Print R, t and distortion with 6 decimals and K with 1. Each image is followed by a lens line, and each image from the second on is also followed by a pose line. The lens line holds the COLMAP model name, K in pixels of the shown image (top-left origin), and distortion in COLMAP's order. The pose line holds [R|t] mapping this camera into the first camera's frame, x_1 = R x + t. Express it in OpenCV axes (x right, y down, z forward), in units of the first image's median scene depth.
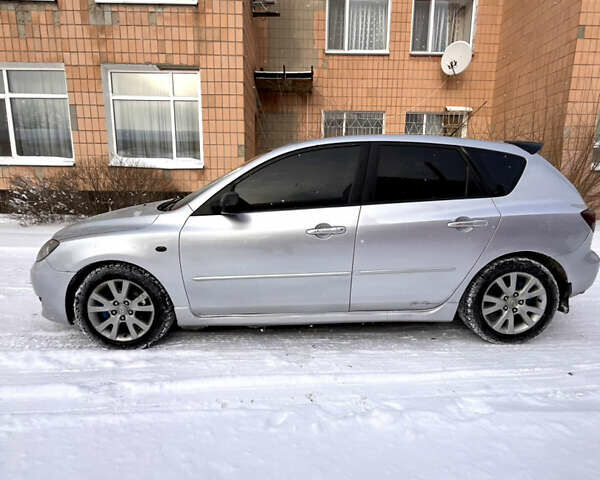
lens RADIAL K [[328.5, 0, 300.4], [0, 328.5, 239.0], [0, 0, 1]] dist [-0.002019, 0.001469]
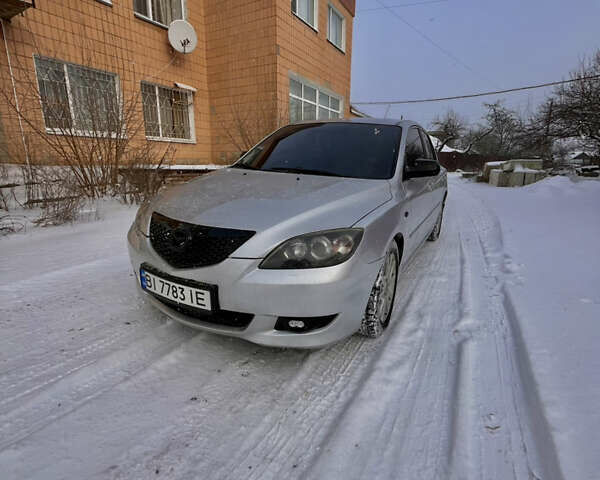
lens RADIAL K [[328.5, 0, 300.5], [0, 328.5, 240.4], [0, 0, 1]] dist [-0.002019, 0.001469]
pose [[0.482884, -0.210140, 0.850097, -0.347225], [0.152424, 0.976131, 0.154713, -0.022547], [-0.862317, 0.054867, 0.503388, 0.178921]]
